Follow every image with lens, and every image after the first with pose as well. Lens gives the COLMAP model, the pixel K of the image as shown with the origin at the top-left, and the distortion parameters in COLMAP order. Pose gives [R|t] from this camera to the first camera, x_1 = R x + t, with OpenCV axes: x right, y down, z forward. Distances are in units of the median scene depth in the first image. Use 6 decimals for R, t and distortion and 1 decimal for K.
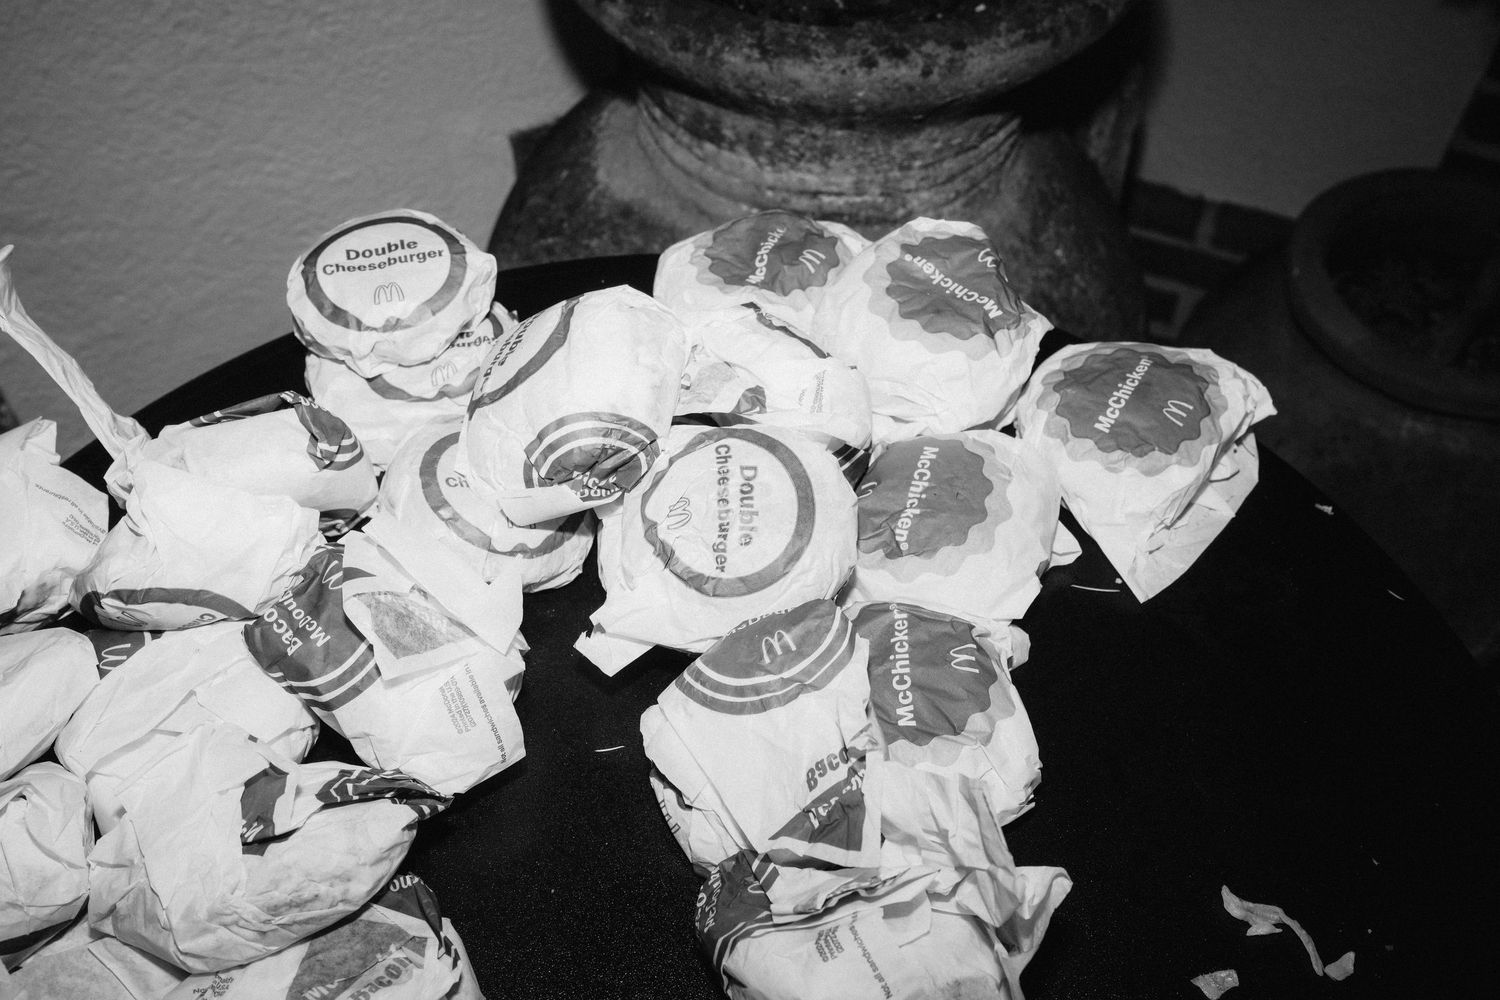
lens RADIAL K [[1447.2, 0, 752.1], [0, 1447.2, 538.0], [0, 0, 1]] dist [-0.048611, 0.162404]
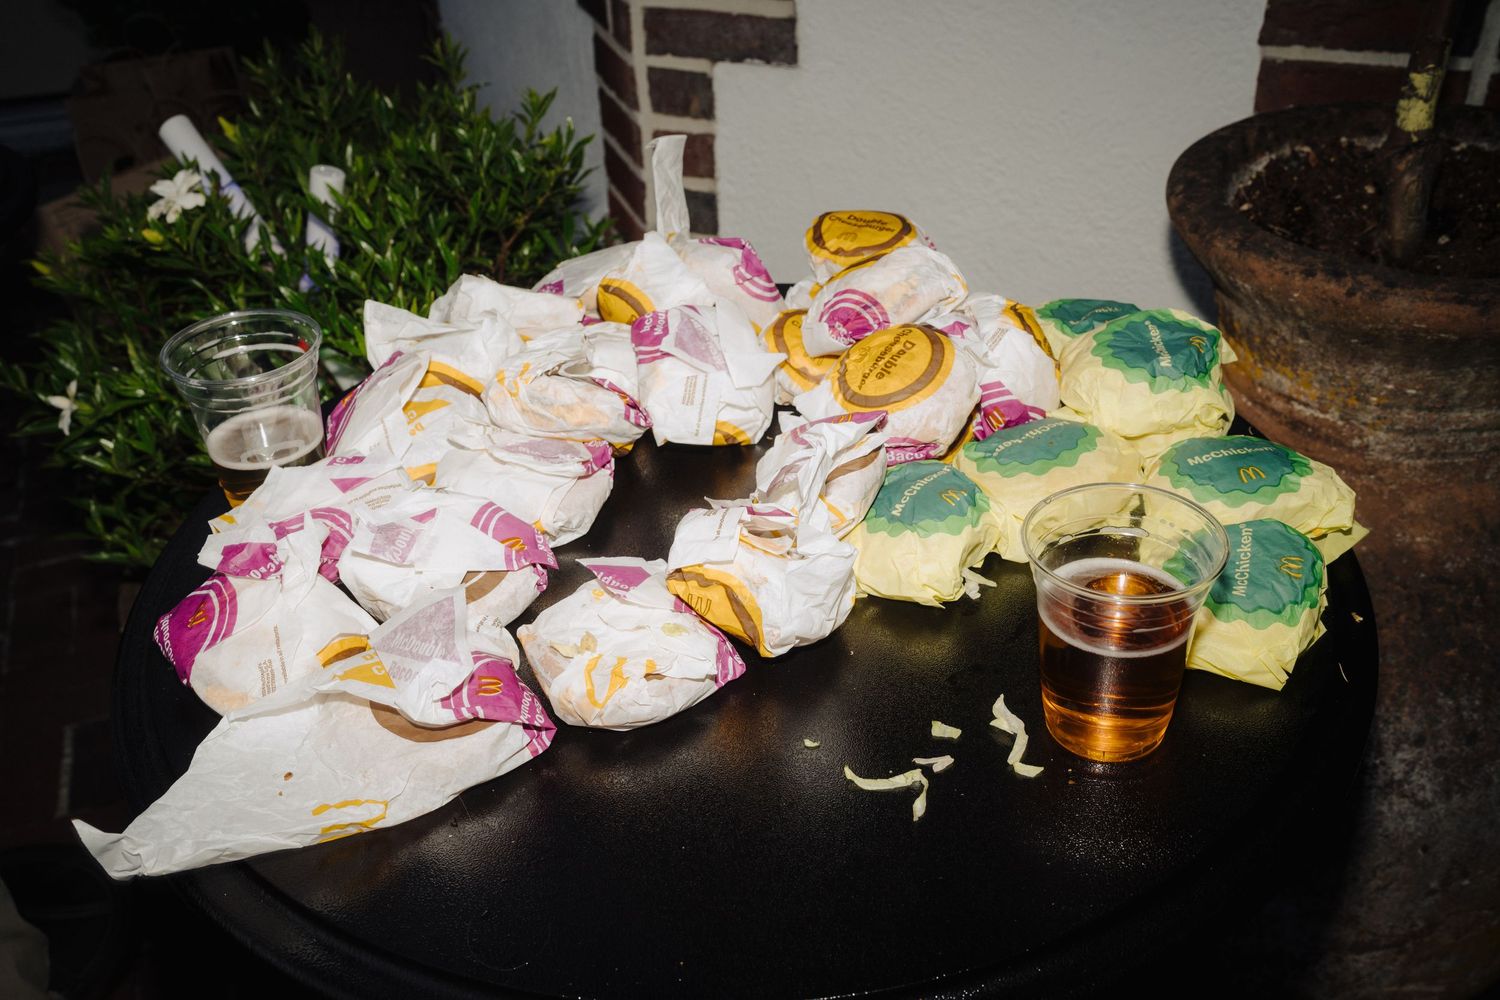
lens RADIAL K [[1447.2, 0, 752.1], [0, 1447.2, 538.0], [0, 0, 1]] dist [-0.048611, 0.162404]
pose [[0.687422, 0.385644, -0.615410, 0.549370], [-0.536190, 0.841029, -0.071905, 0.198753], [0.489848, 0.379406, 0.784920, -0.136461]]
